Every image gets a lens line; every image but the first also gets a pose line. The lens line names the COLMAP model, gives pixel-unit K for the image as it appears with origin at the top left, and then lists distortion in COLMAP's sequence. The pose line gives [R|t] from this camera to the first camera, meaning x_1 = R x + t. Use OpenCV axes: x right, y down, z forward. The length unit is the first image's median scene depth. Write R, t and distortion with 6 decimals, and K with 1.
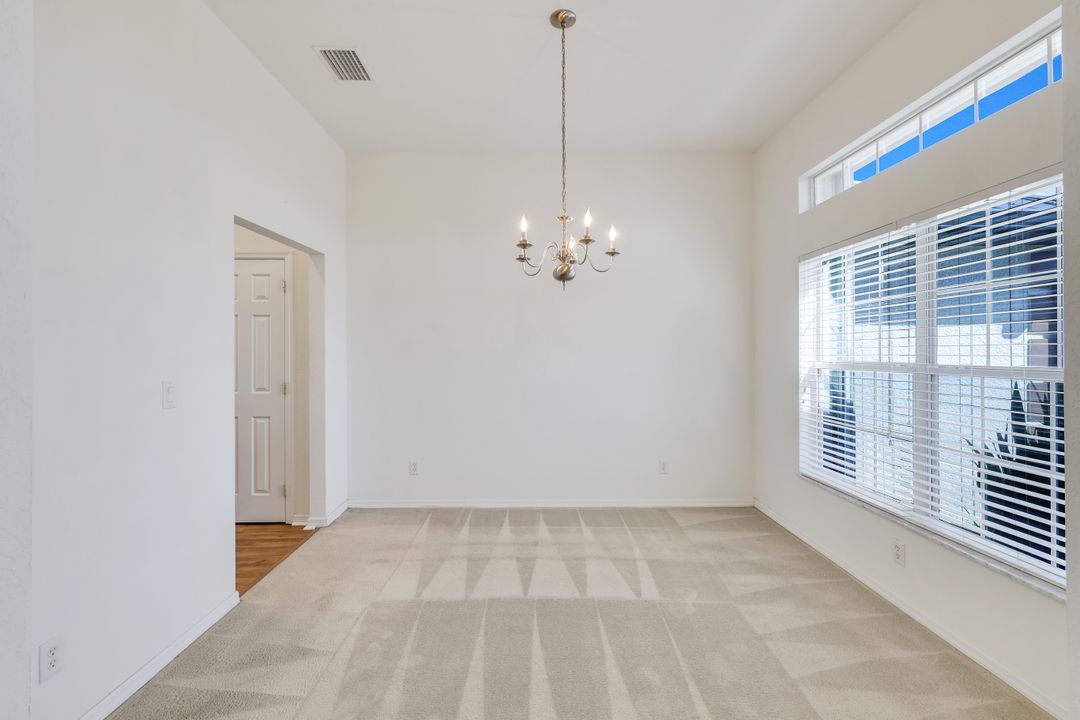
lens RADIAL K [[475.6, 0, 536.2], [0, 475.6, 357.6], [0, 0, 1]] dist [-0.001342, -0.000049]
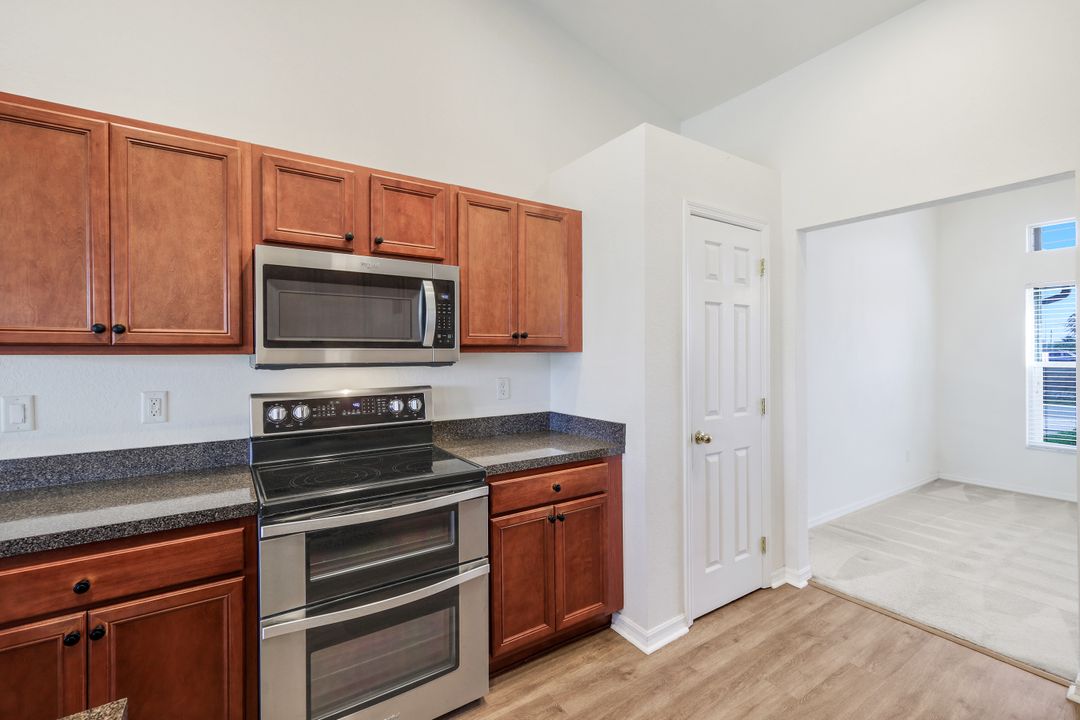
lens RADIAL K [[475.6, 0, 515.9], [0, 475.6, 359.0], [0, 0, 1]] dist [-0.001342, -0.000049]
pose [[0.852011, -0.010563, 0.523417, -1.244389], [0.007915, 0.999942, 0.007296, -0.017157], [-0.523464, -0.002073, 0.852046, 0.572649]]
